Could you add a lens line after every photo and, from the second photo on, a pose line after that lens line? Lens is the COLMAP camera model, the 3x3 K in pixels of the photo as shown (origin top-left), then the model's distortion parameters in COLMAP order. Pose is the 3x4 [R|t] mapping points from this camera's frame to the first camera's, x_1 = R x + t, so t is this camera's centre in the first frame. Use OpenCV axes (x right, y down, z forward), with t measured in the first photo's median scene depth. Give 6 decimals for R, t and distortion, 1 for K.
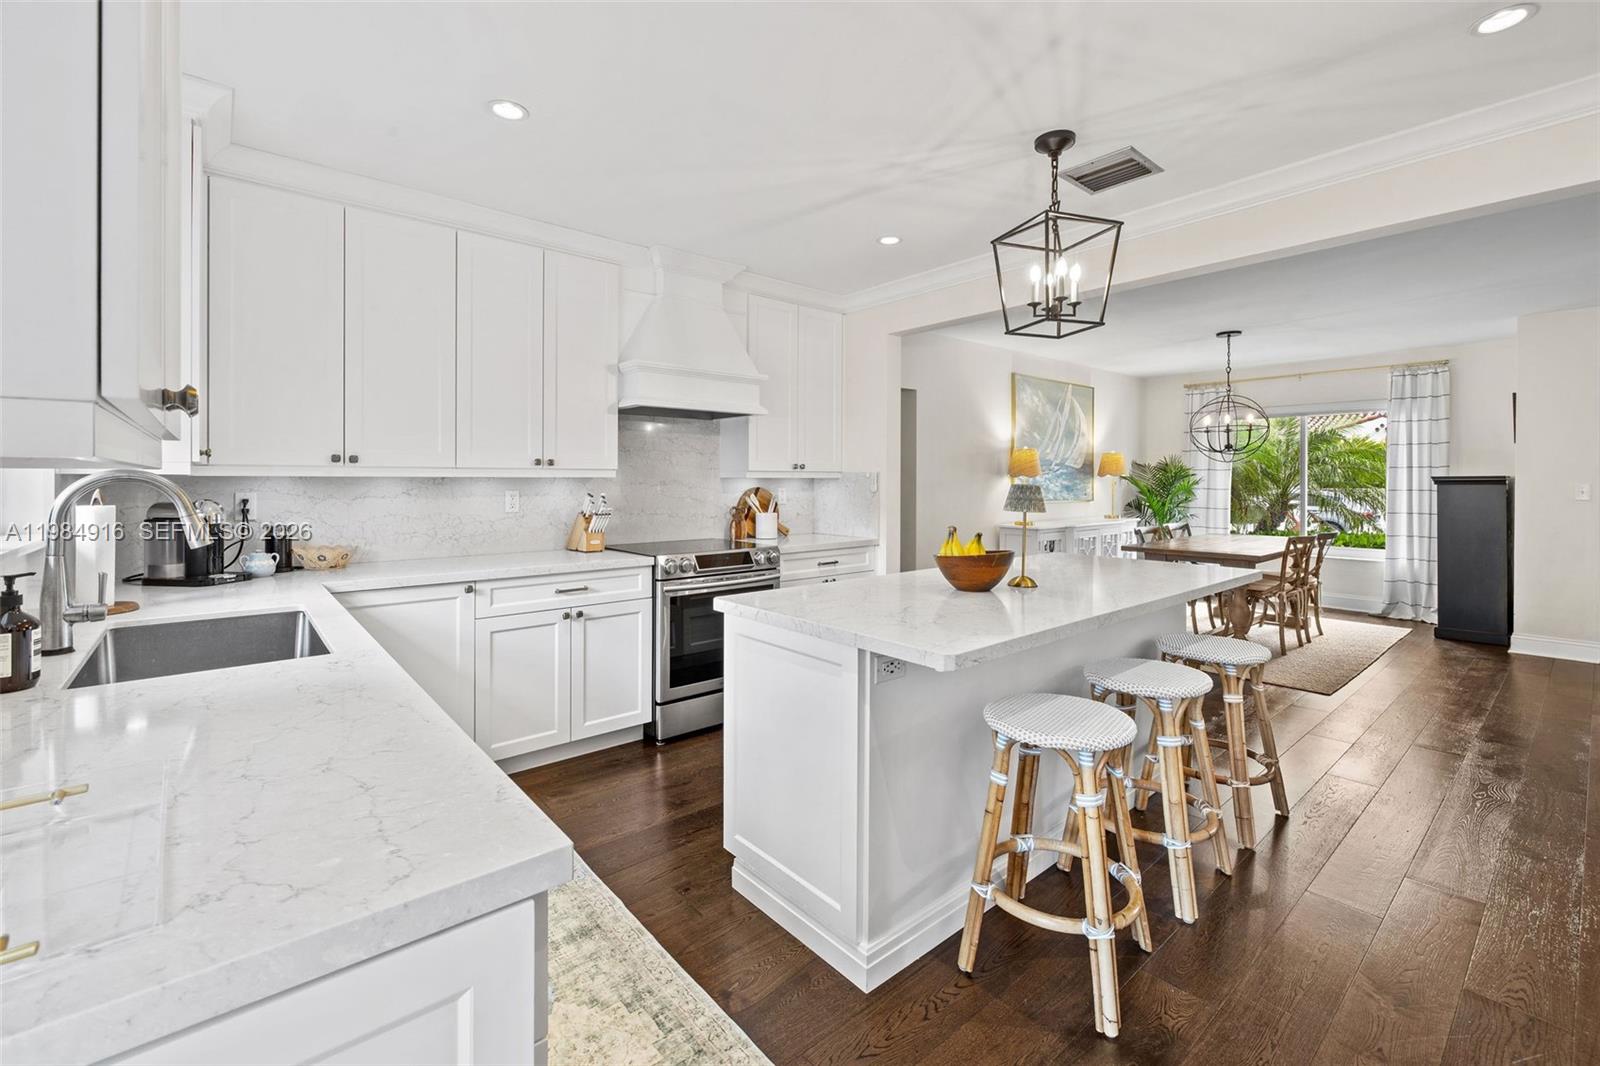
lens RADIAL K [[679.4, 0, 806.0], [0, 679.4, 478.6], [0, 0, 1]] dist [-0.001831, 0.000514]
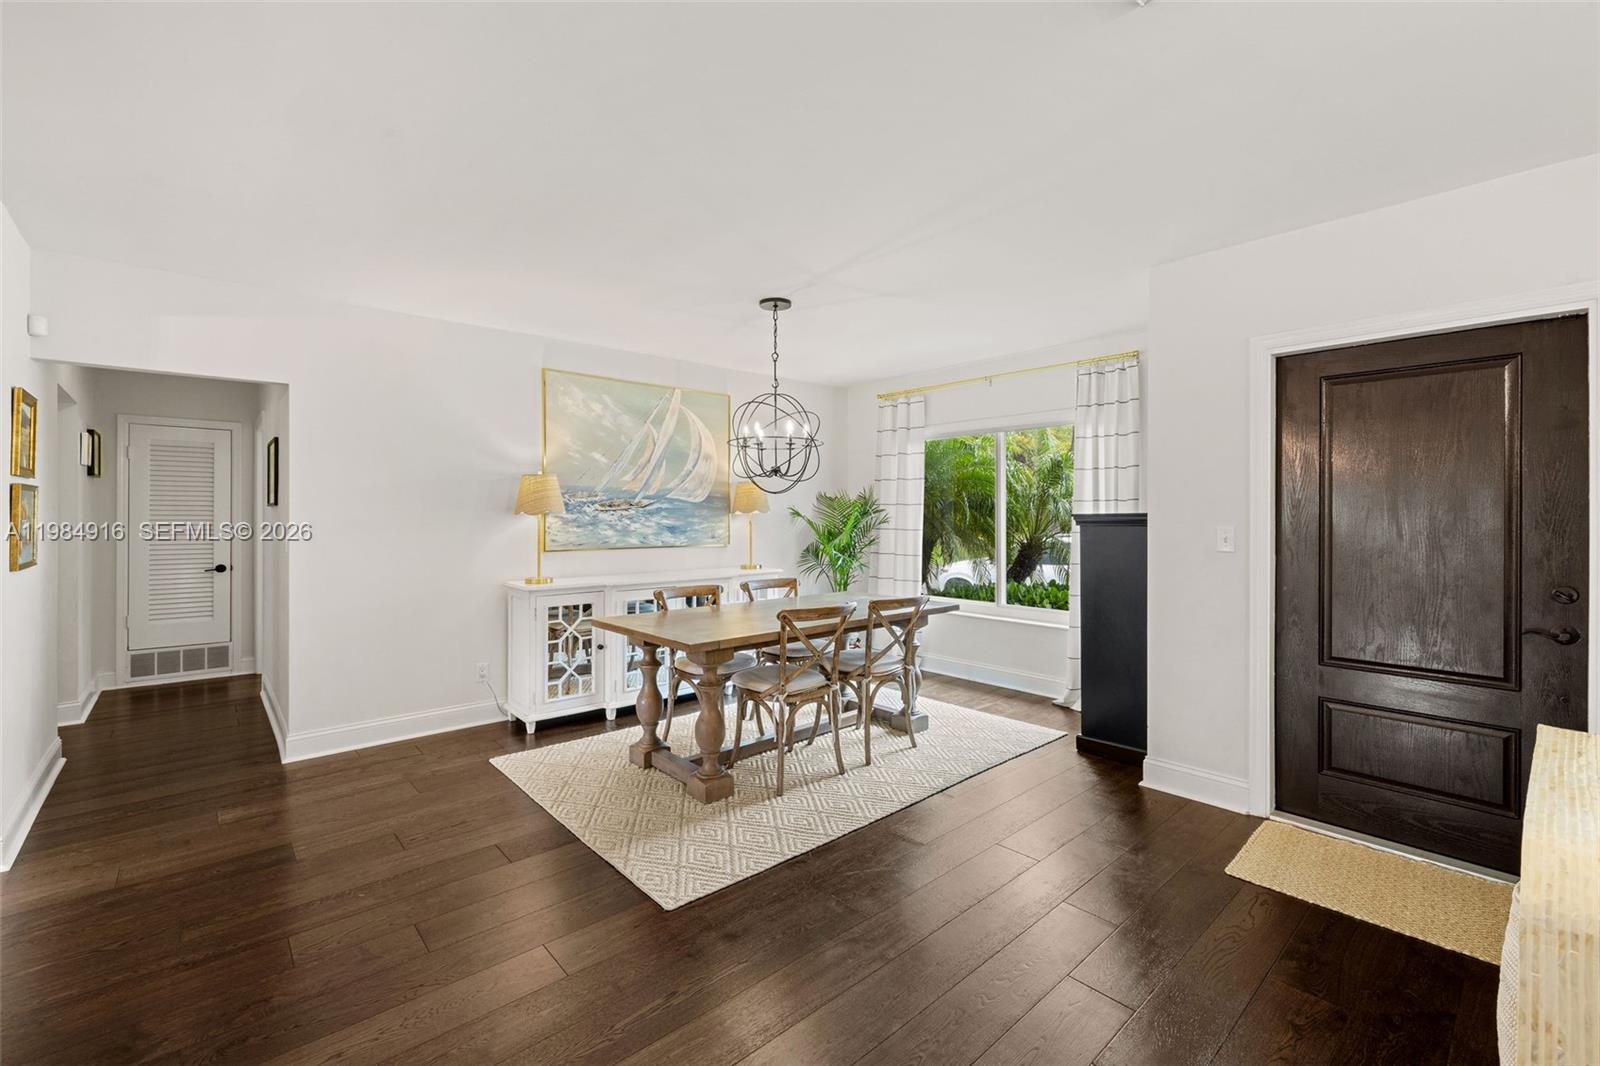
lens RADIAL K [[679.4, 0, 793.6], [0, 679.4, 542.7], [0, 0, 1]] dist [-0.001831, 0.000514]
pose [[0.999835, -0.001601, 0.018086, 0.569572], [0.000783, 0.998980, 0.045156, -0.005329], [-0.018139, -0.045135, 0.998816, 0.291473]]
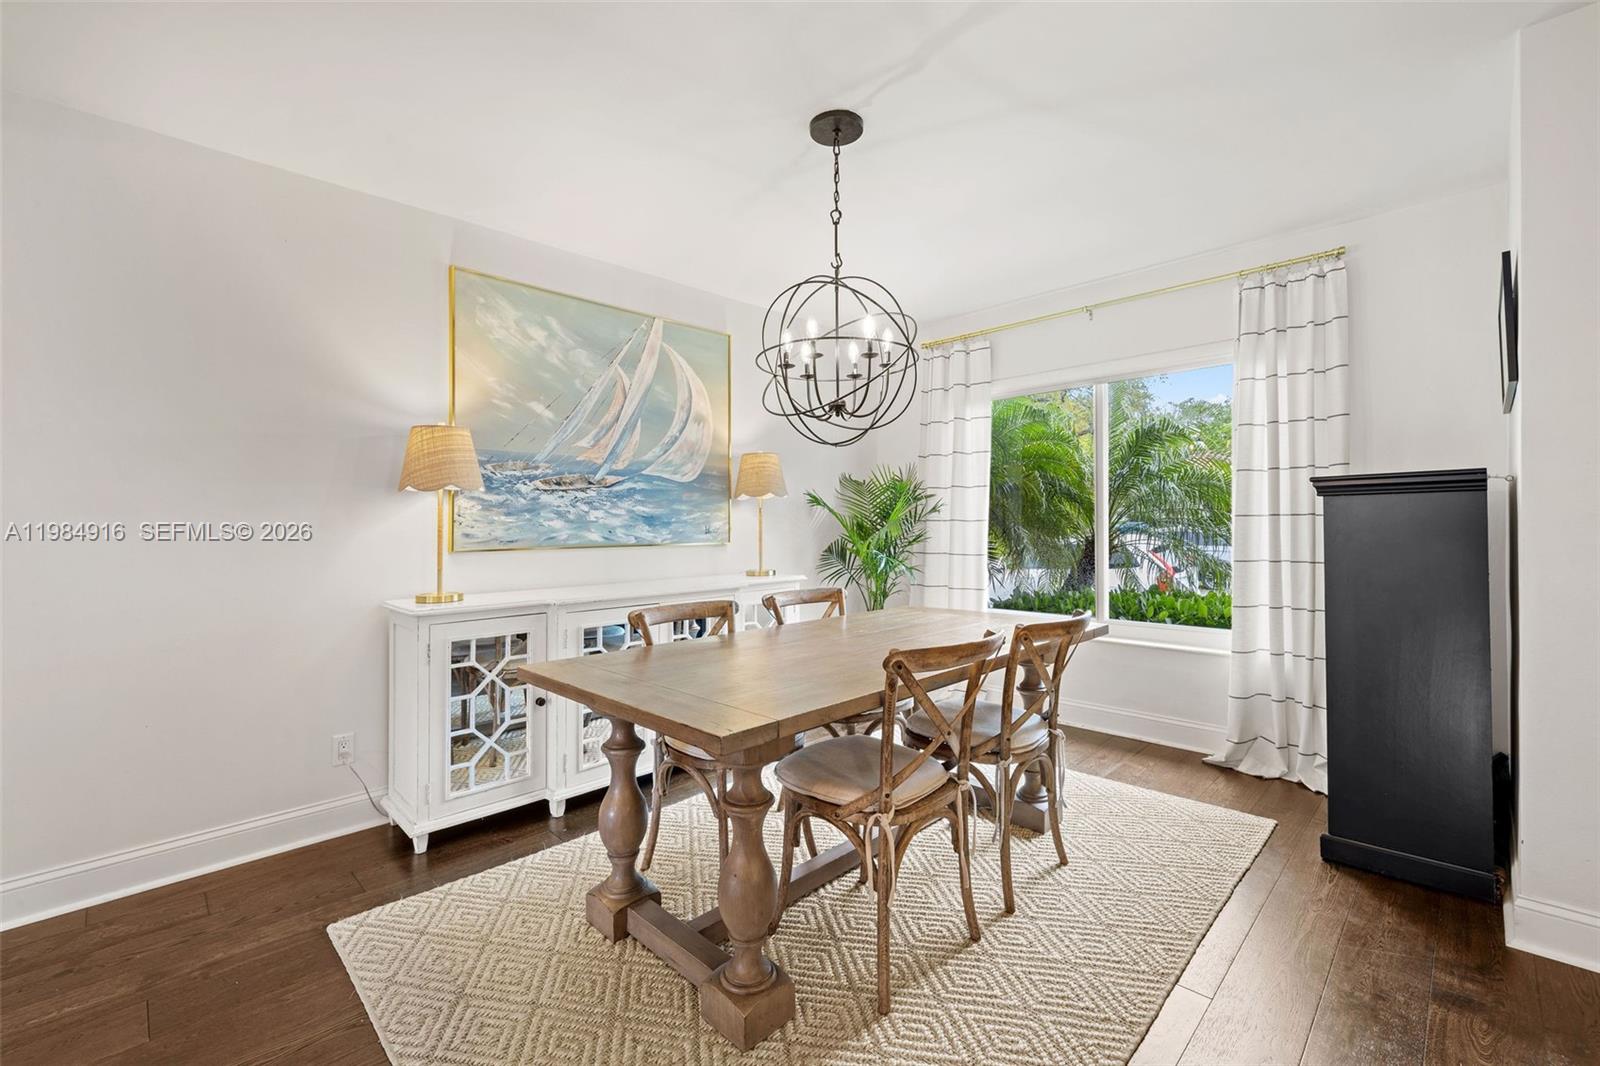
lens RADIAL K [[679.4, 0, 798.5], [0, 679.4, 523.5], [0, 0, 1]] dist [-0.001831, 0.000514]
pose [[0.996630, -0.009955, 0.081424, 0.513419], [0.009877, 0.999950, 0.001358, 0.019310], [-0.081434, -0.000549, 0.996679, 0.545294]]
